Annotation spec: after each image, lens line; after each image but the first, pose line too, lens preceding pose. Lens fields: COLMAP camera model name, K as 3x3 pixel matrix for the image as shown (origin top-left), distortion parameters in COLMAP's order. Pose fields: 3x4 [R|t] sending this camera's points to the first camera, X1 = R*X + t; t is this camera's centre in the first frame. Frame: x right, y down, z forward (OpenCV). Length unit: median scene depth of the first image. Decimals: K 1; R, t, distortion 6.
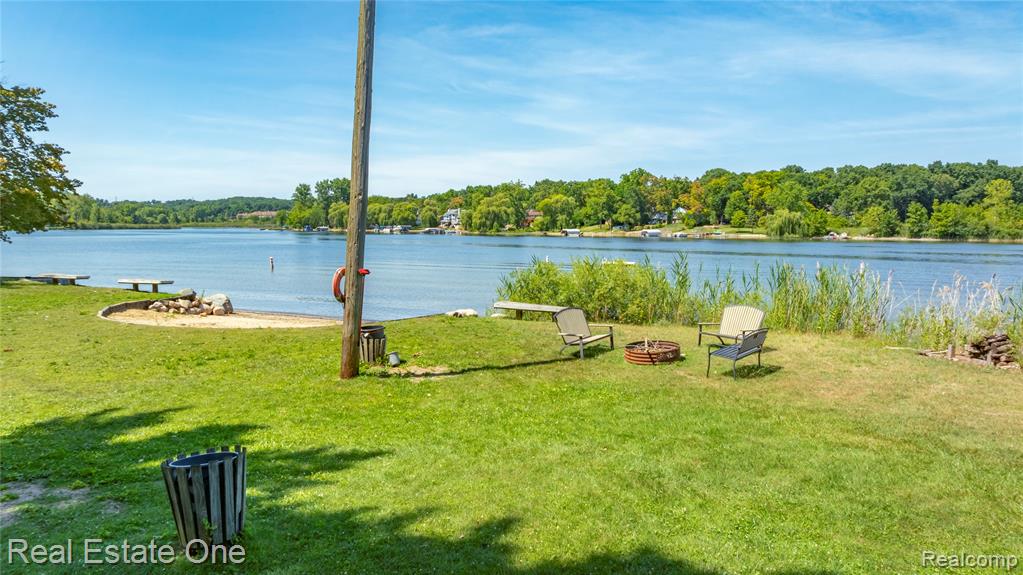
lens RADIAL K [[741.9, 0, 531.8], [0, 741.9, 290.0], [0, 0, 1]] dist [-0.008953, -0.003758]
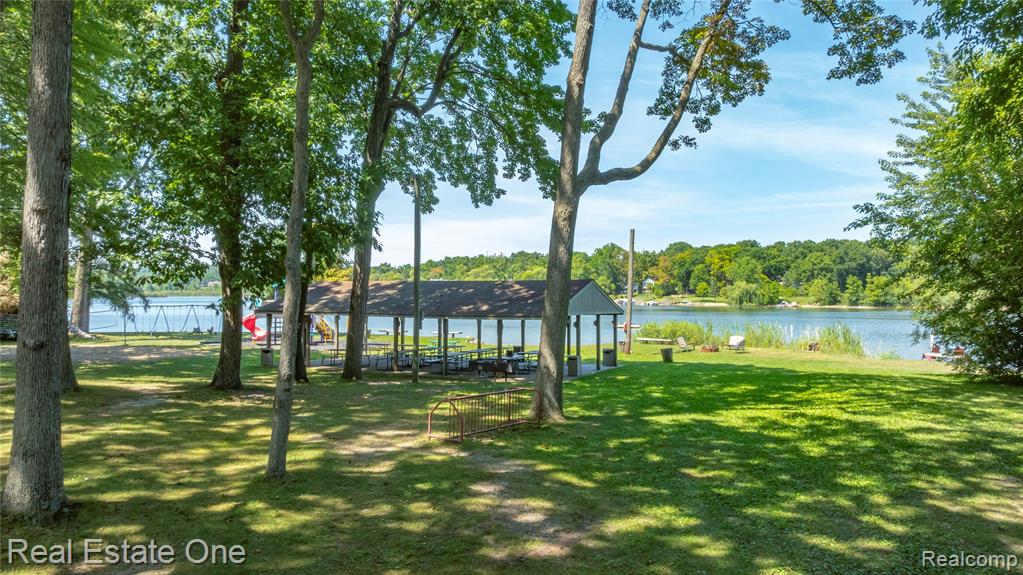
lens RADIAL K [[779.2, 0, 511.5], [0, 779.2, 287.5], [0, 0, 1]] dist [-0.027336, -0.000554]
pose [[0.999182, -0.000019, 0.040440, -0.055213], [0.003734, 0.995770, -0.091803, 0.008380], [-0.040267, 0.091879, 0.994956, -0.154965]]
